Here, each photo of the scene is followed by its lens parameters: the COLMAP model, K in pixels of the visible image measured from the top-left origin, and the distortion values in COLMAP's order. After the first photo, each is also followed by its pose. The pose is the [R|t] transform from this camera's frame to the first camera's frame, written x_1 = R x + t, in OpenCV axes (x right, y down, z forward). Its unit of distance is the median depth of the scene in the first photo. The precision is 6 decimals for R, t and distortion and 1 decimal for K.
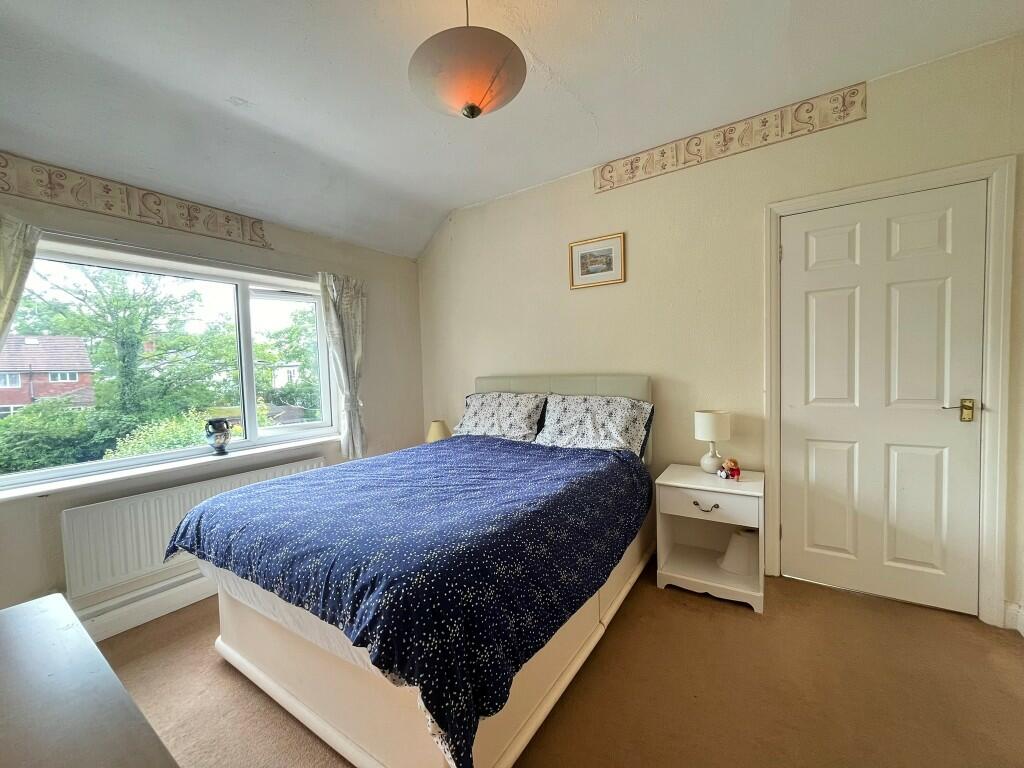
lens RADIAL K [[412.5, 0, 508.2], [0, 412.5, 386.8], [0, 0, 1]] dist [-0.000494, -0.000007]
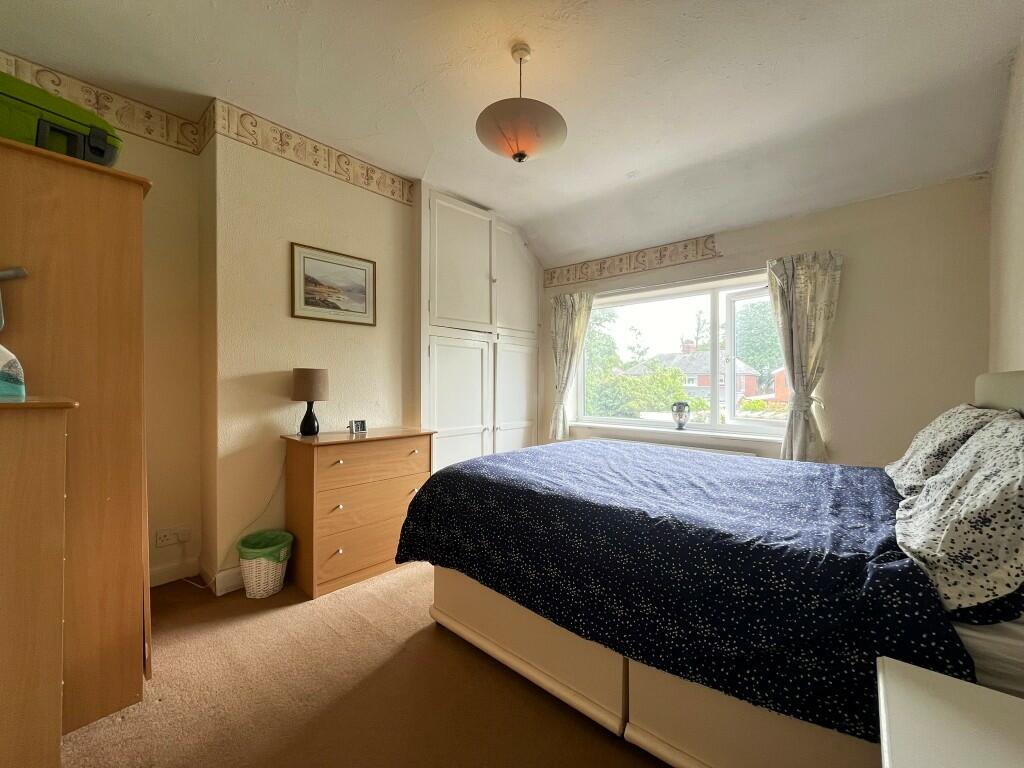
lens RADIAL K [[412.5, 0, 508.2], [0, 412.5, 386.8], [0, 0, 1]] dist [-0.000494, -0.000007]
pose [[-0.131880, 0.047531, -0.990125, 0.651532], [-0.041754, 0.997697, 0.053456, -0.015483], [0.990386, 0.048392, -0.129592, 0.610723]]
